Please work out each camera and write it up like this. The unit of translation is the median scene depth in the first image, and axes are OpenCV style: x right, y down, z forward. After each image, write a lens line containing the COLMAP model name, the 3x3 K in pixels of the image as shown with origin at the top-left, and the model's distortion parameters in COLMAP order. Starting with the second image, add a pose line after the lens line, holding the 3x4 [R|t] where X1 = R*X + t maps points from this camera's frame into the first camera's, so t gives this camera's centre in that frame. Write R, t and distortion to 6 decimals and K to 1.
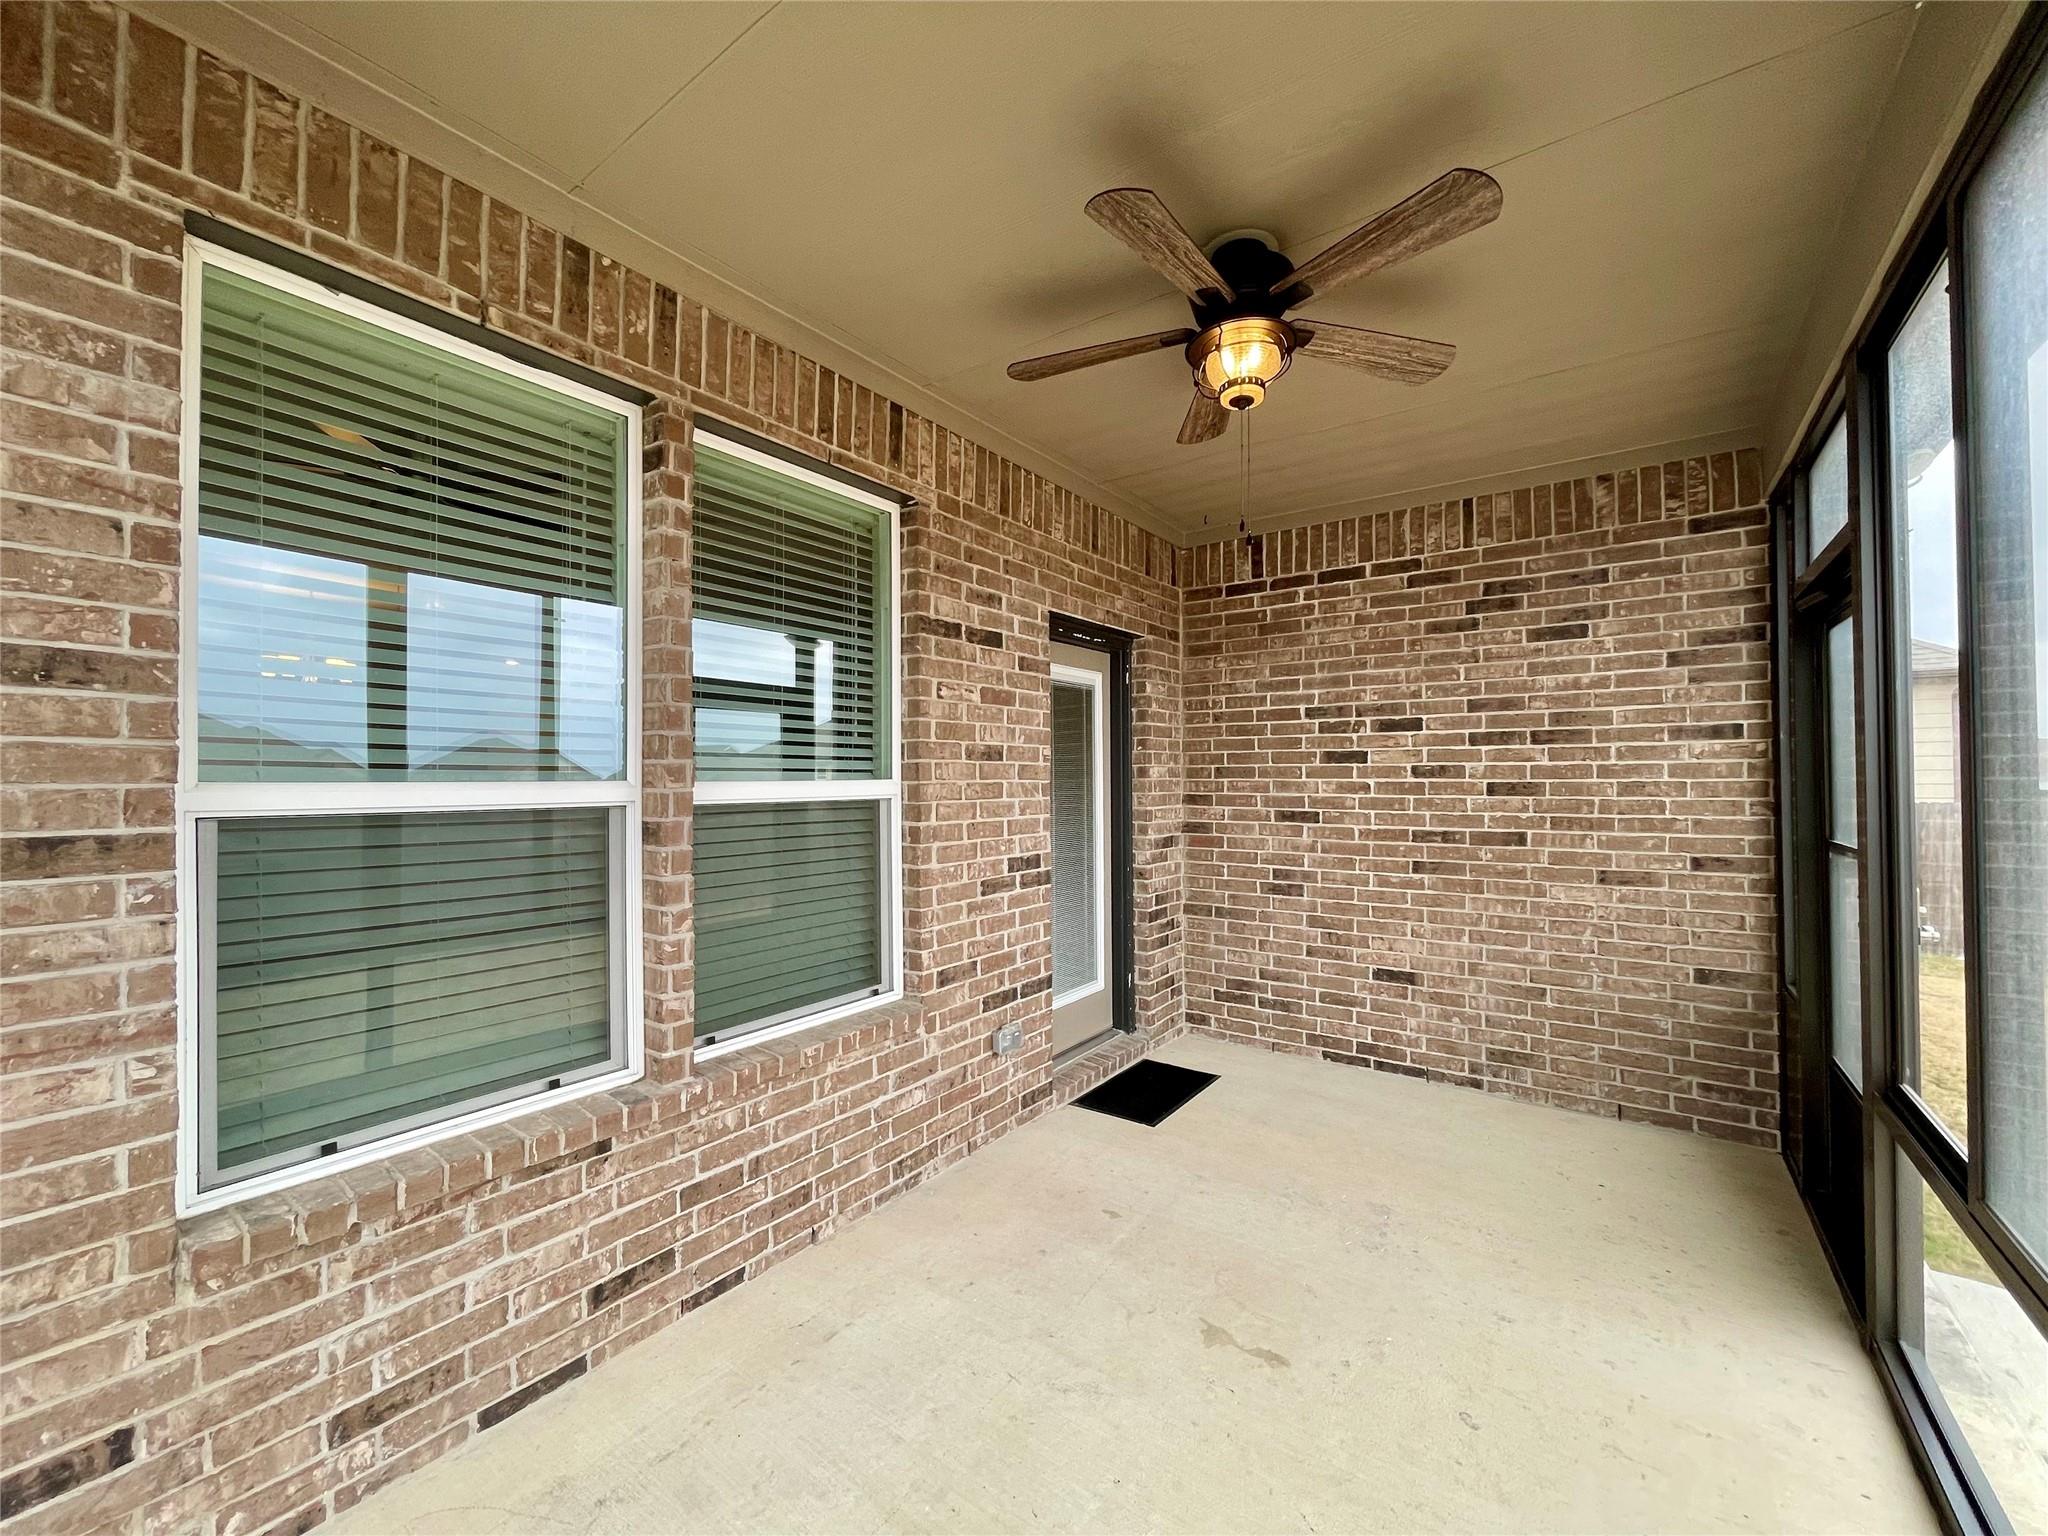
lens RADIAL K [[829.3, 0, 1017.4], [0, 829.3, 766.0], [0, 0, 1]] dist [-0.003484, 0.000761]
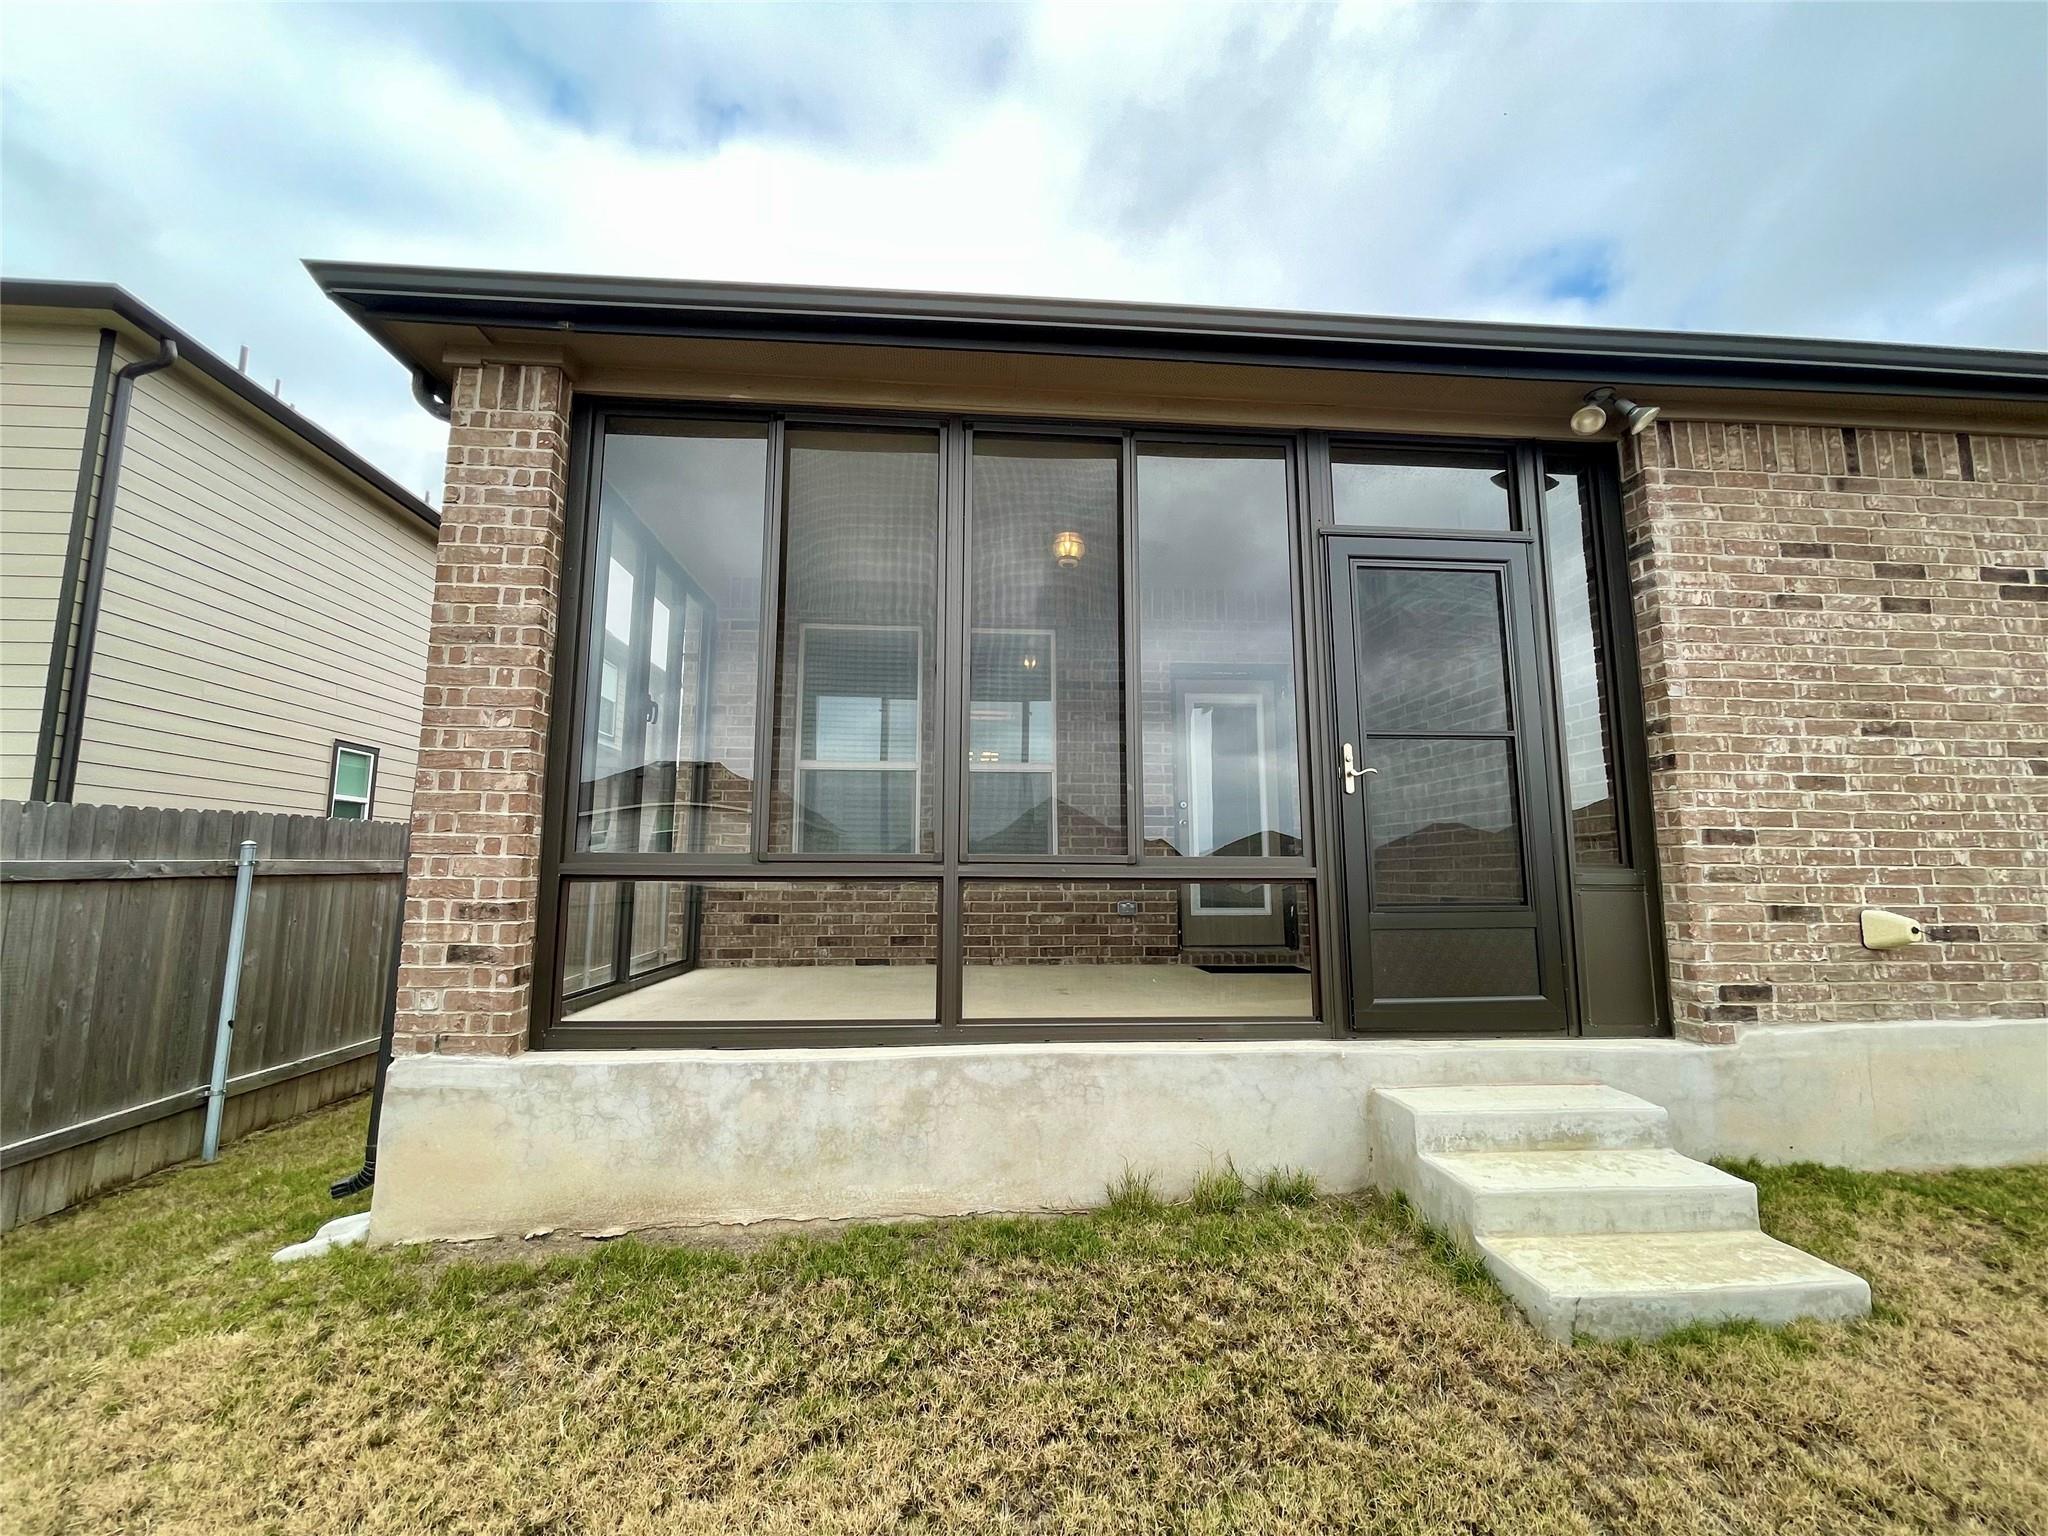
lens RADIAL K [[829.3, 0, 1023.5], [0, 829.3, 762.5], [0, 0, 1]] dist [-0.003484, 0.000761]
pose [[0.655250, -0.099418, -0.748841, 1.352691], [0.010016, 0.992358, -0.122984, 0.269595], [0.755346, 0.073085, 0.651239, -0.381335]]
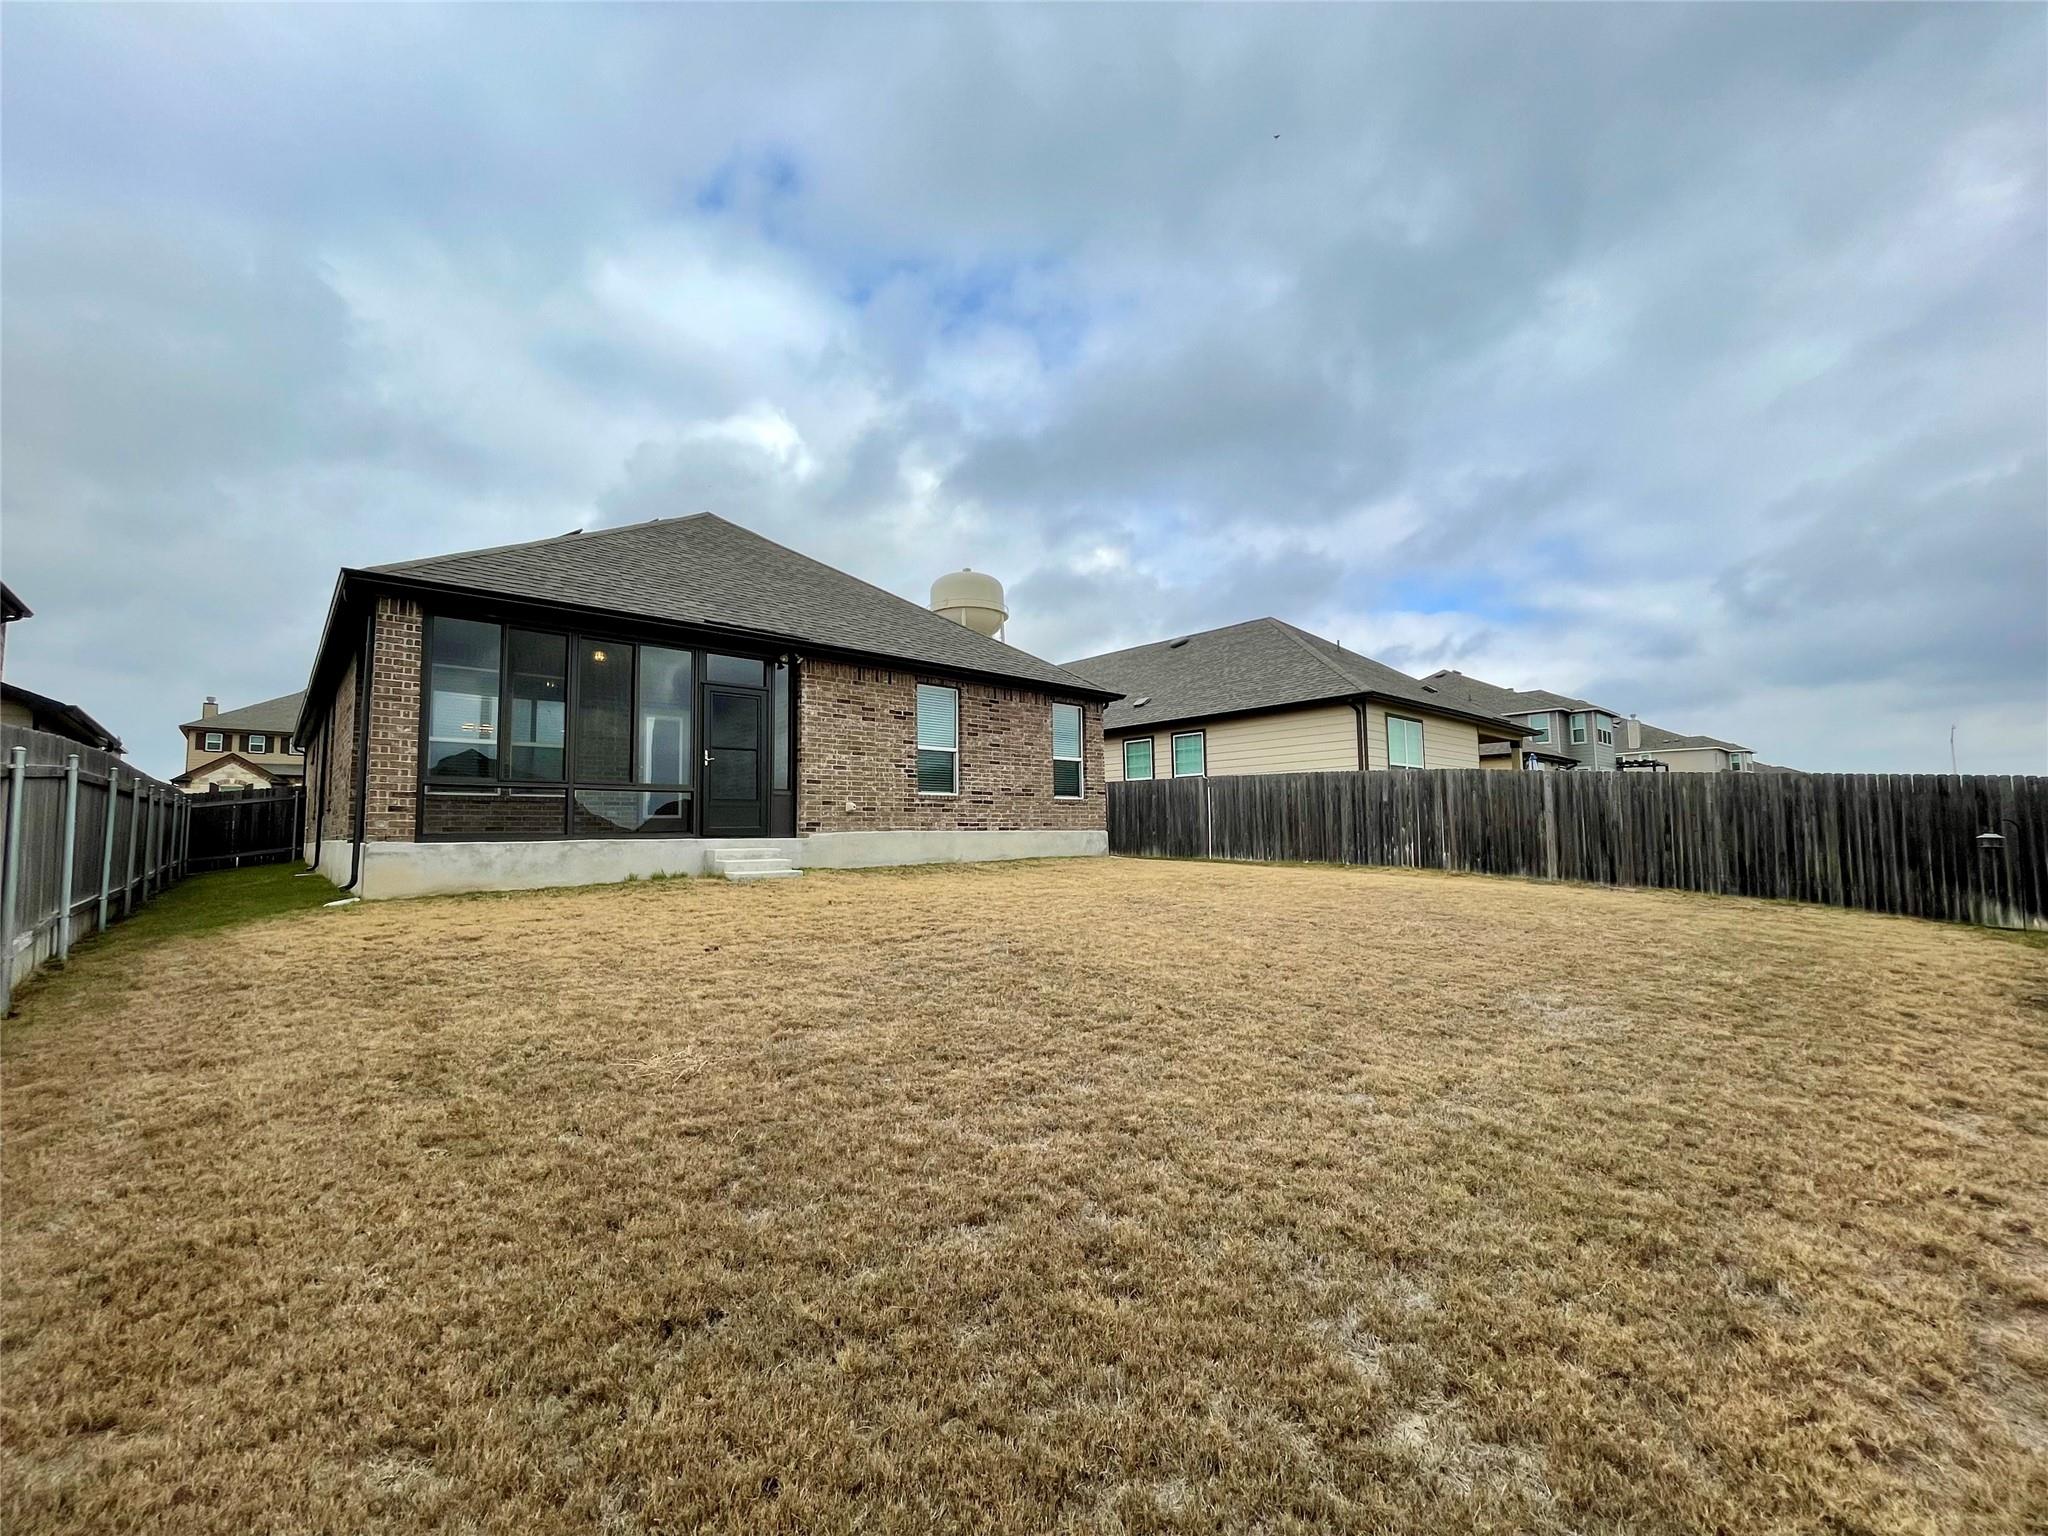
lens RADIAL K [[829.3, 0, 1021.1], [0, 829.3, 769.6], [0, 0, 1]] dist [-0.003484, 0.000761]
pose [[0.982235, -0.025091, -0.185971, 4.240141], [0.014356, 0.998164, -0.058851, 0.582608], [0.187106, 0.055136, 0.980791, -4.761002]]
